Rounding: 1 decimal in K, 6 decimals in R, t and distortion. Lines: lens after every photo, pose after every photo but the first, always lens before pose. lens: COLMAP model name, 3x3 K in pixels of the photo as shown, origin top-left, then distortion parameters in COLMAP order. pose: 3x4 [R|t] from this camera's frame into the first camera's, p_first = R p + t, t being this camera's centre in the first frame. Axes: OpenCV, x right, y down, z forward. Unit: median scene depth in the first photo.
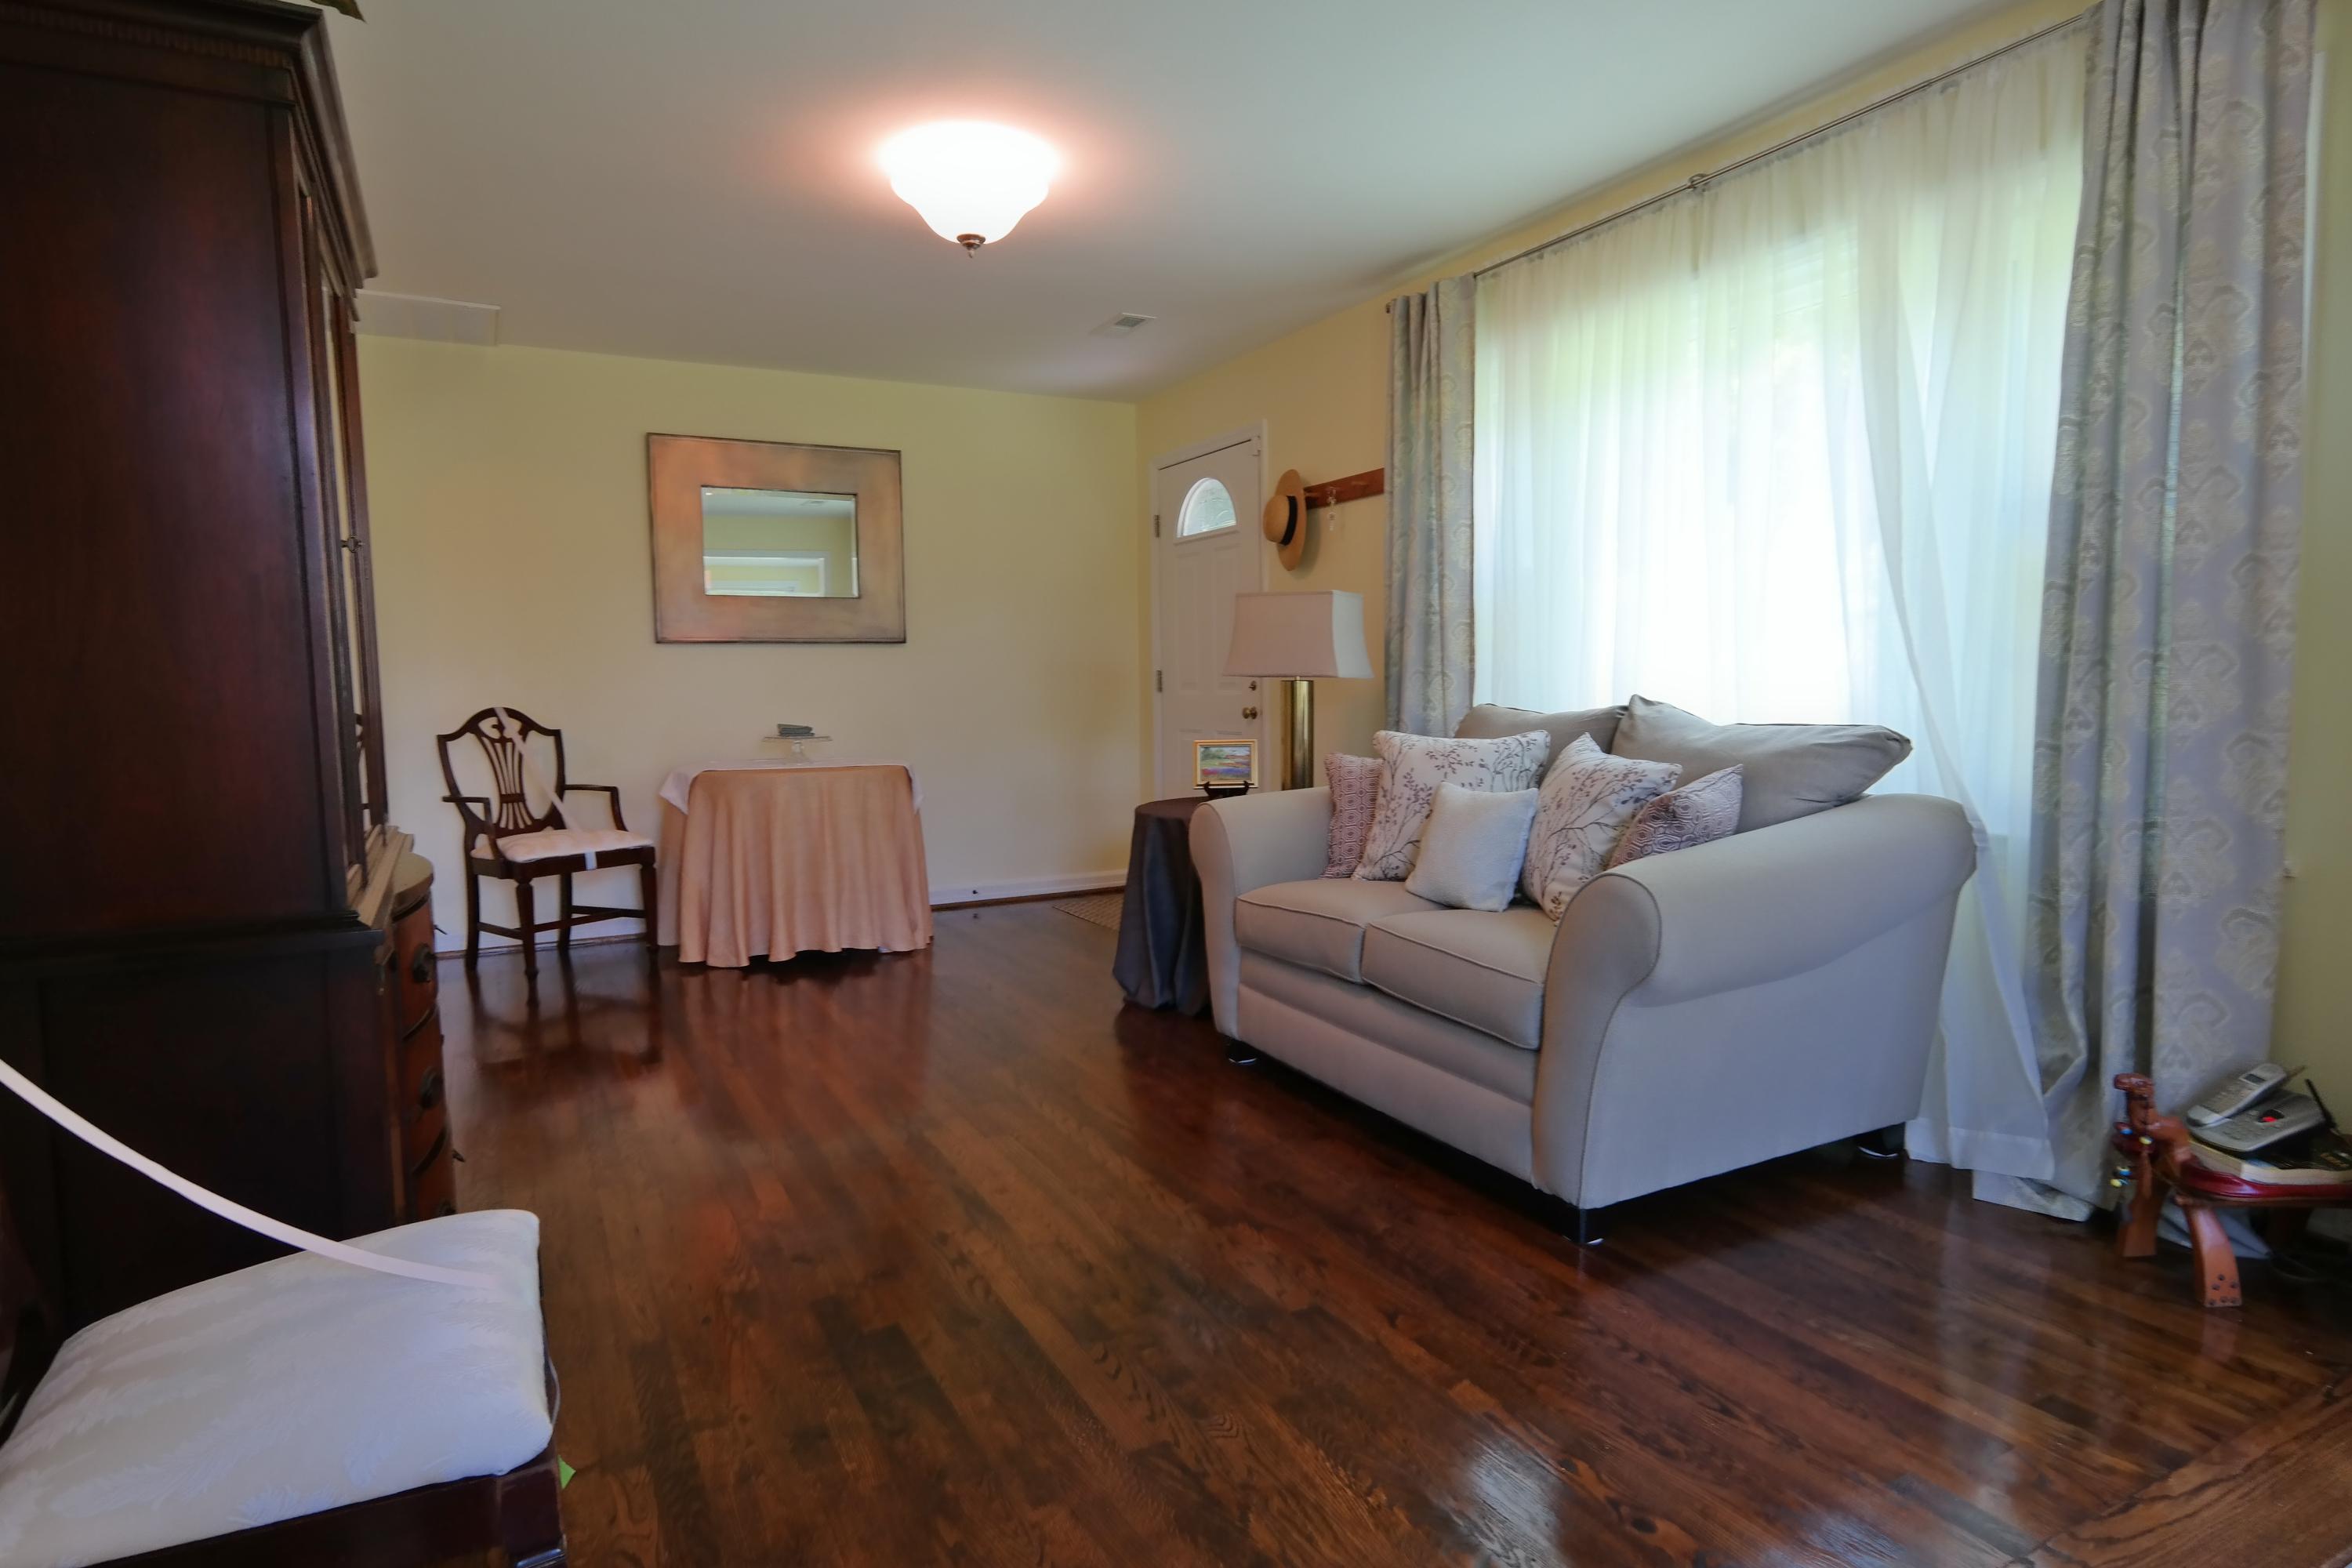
lens RADIAL K [[1317.4, 0, 1169.2], [0, 1317.4, 790.9], [0, 0, 1]] dist [-0.005847, 0.008835]
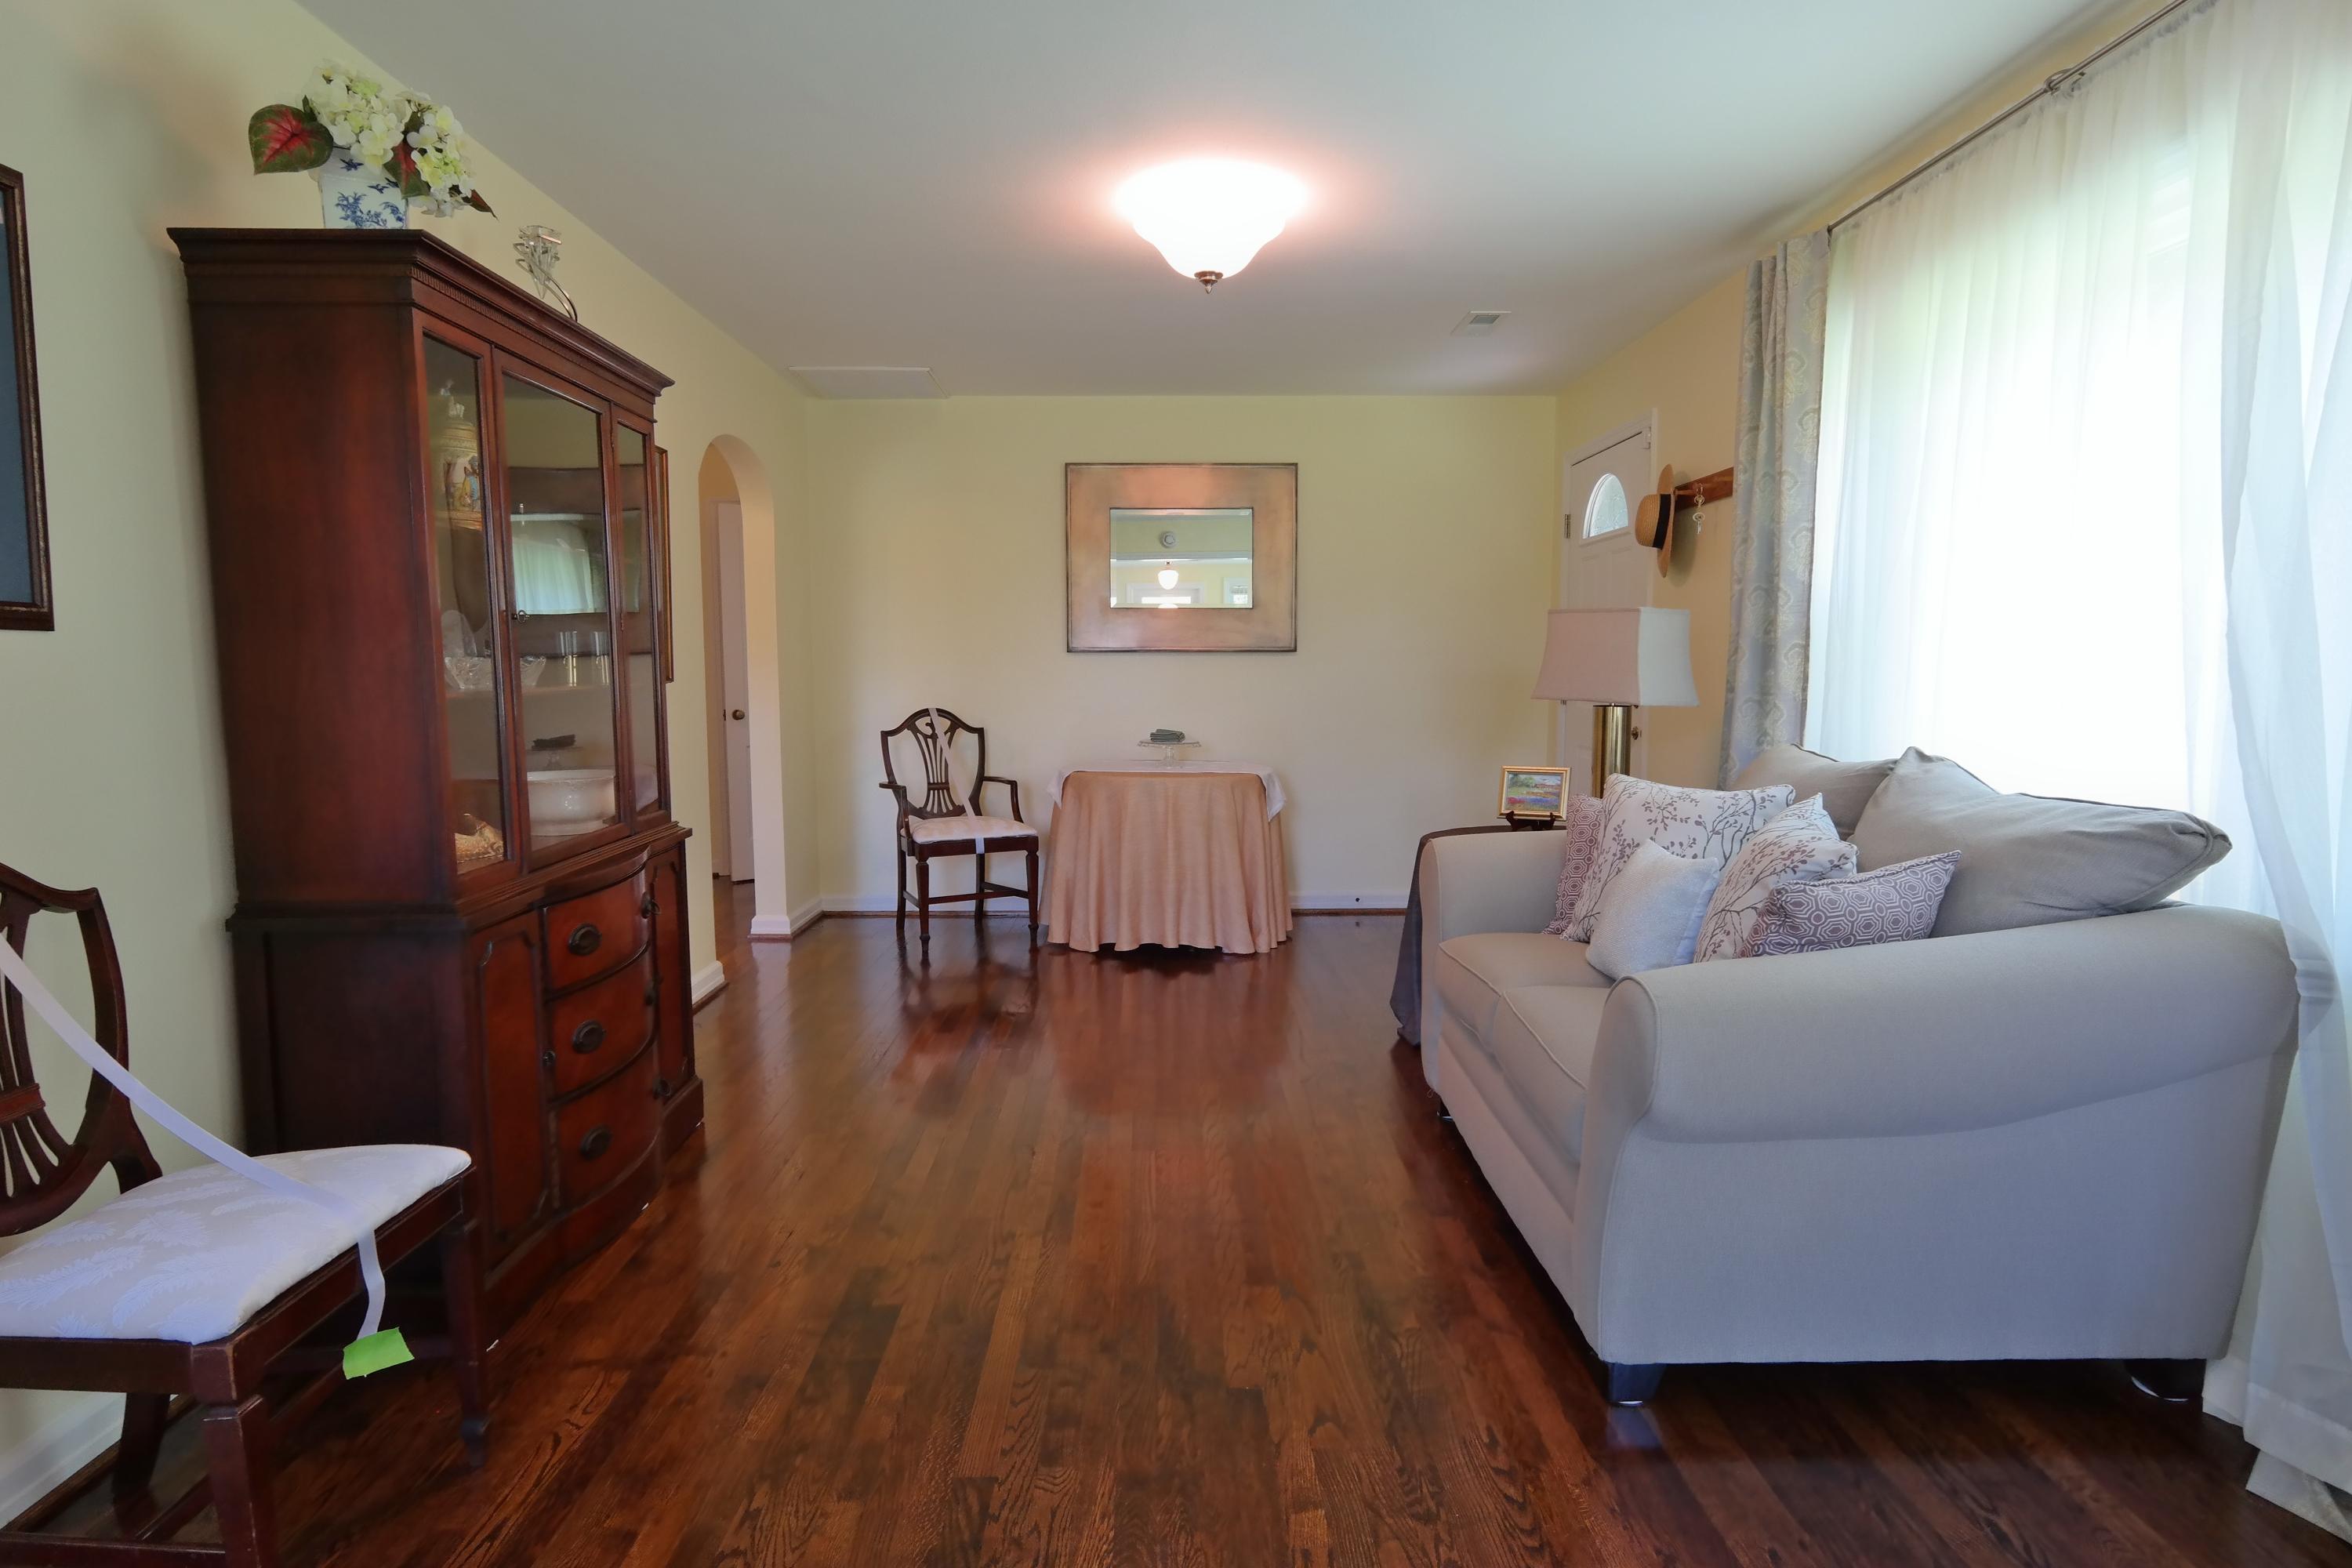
lens RADIAL K [[1317.4, 0, 1167.0], [0, 1317.4, 788.5], [0, 0, 1]] dist [-0.005847, 0.008835]
pose [[0.886540, 0.053948, -0.459495, 0.256227], [-0.047840, 0.998544, 0.024934, -0.036808], [0.460171, -0.000123, 0.887830, 0.063392]]
